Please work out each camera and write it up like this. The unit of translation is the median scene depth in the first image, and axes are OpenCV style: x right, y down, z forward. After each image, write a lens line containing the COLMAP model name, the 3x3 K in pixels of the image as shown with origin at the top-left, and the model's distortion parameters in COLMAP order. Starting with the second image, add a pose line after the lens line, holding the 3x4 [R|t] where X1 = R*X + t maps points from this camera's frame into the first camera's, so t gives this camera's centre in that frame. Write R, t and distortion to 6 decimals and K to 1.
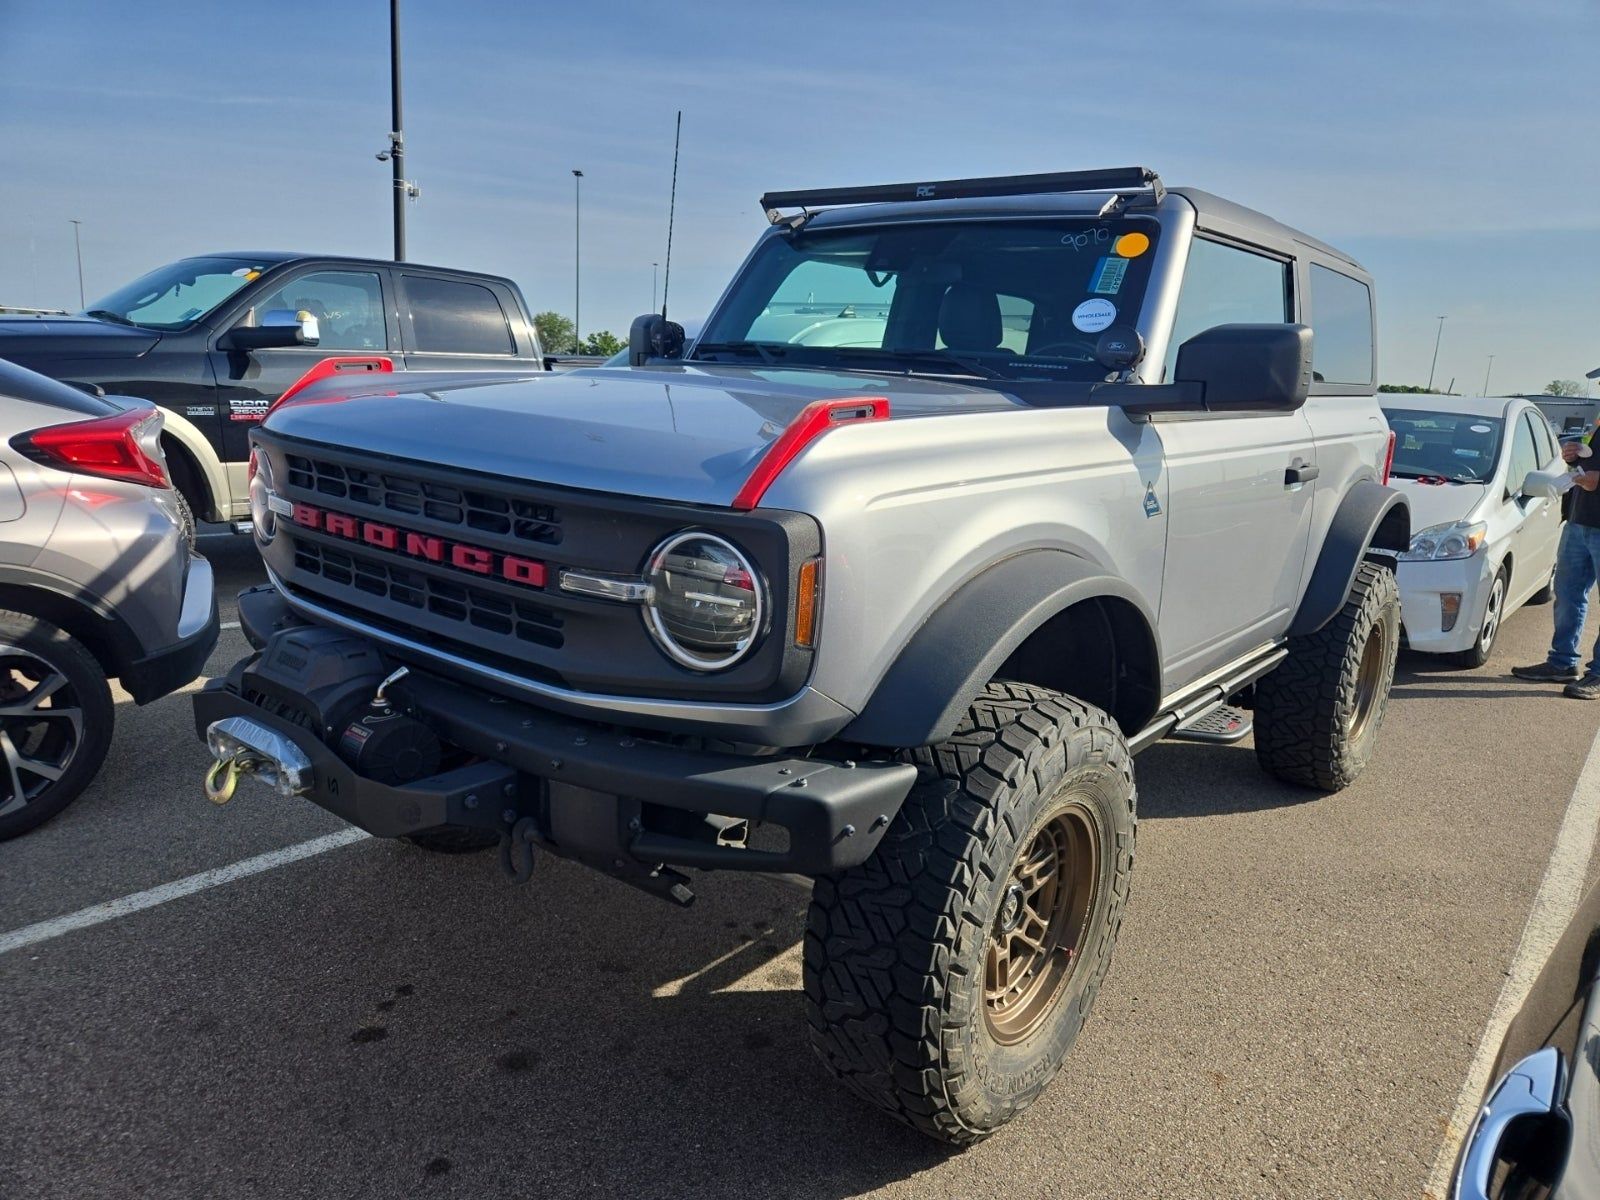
lens RADIAL K [[1084.0, 0, 800.0], [0, 1084.0, 600.0], [0, 0, 1]] dist [0.066013, -0.049847]
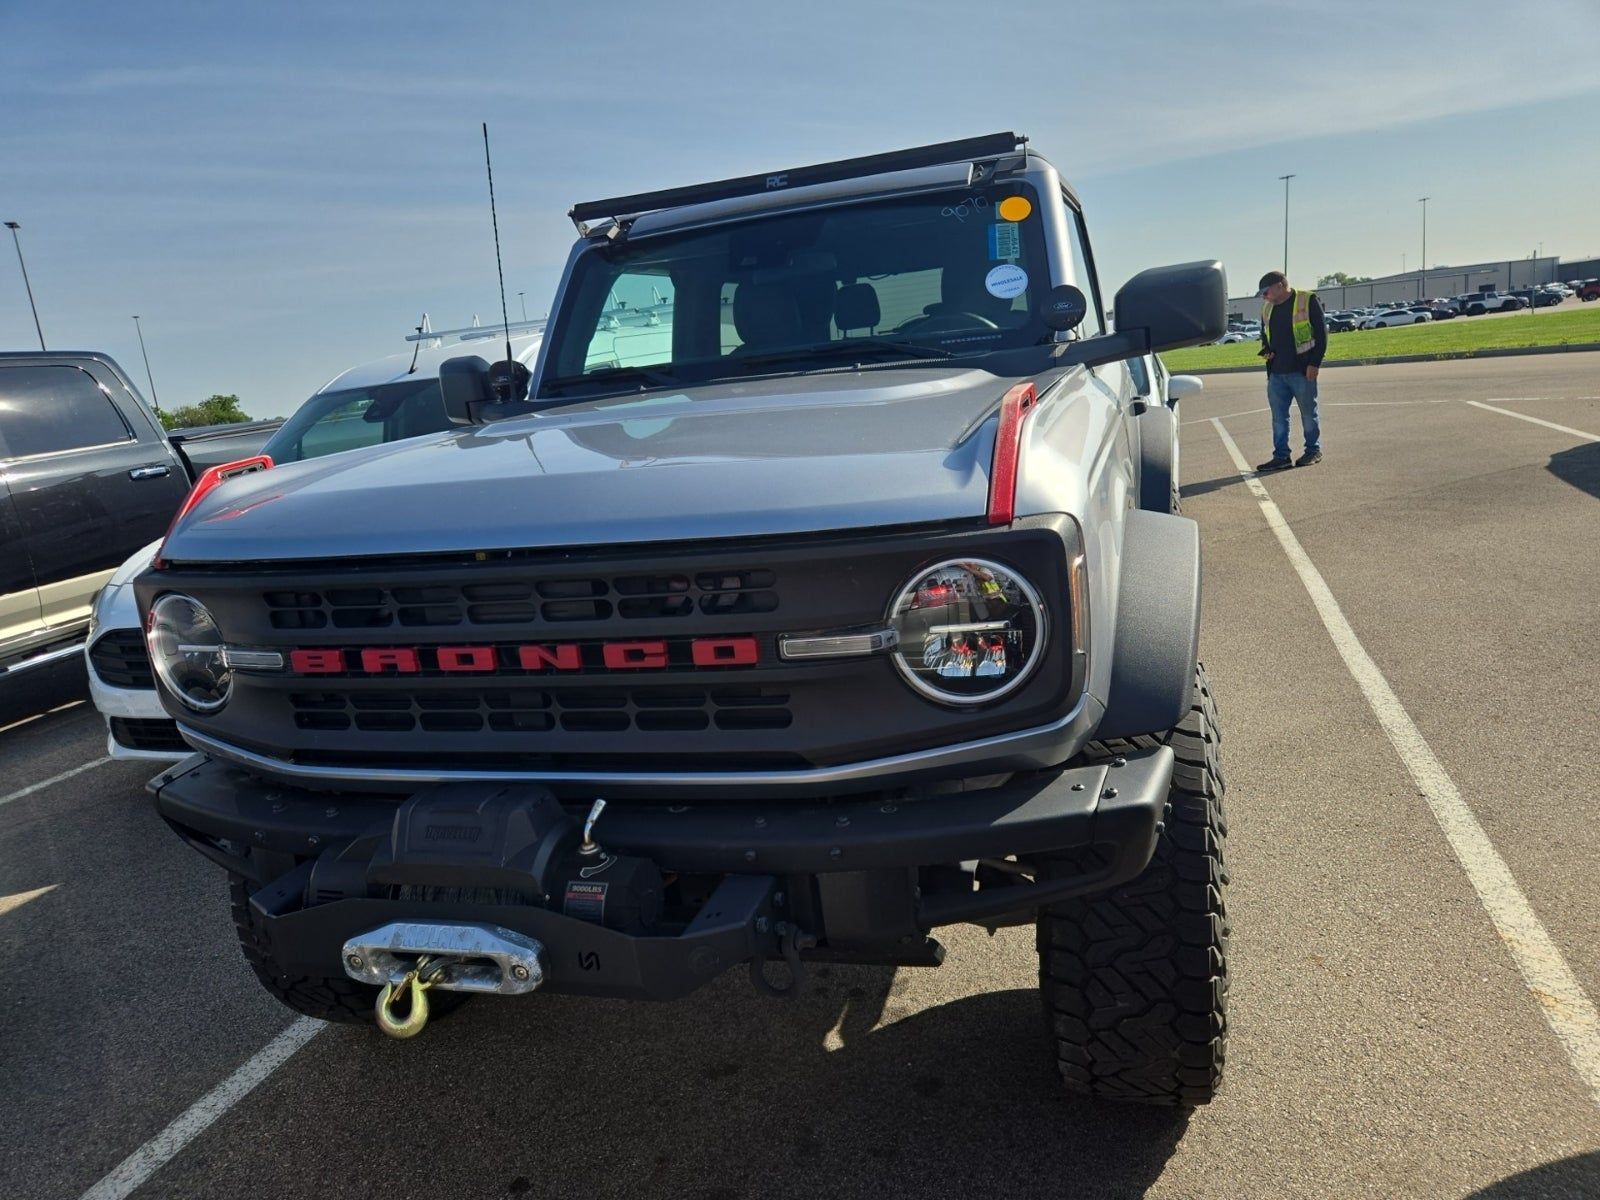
lens RADIAL K [[1110.2, 0, 792.1], [0, 1110.2, 611.8], [0, 0, 1]] dist [0.066562, -0.053512]
pose [[0.918697, -0.234468, 0.317837, -0.421029], [0.233258, 0.971488, 0.042440, -0.072581], [-0.318726, 0.035148, 0.947195, 0.128217]]
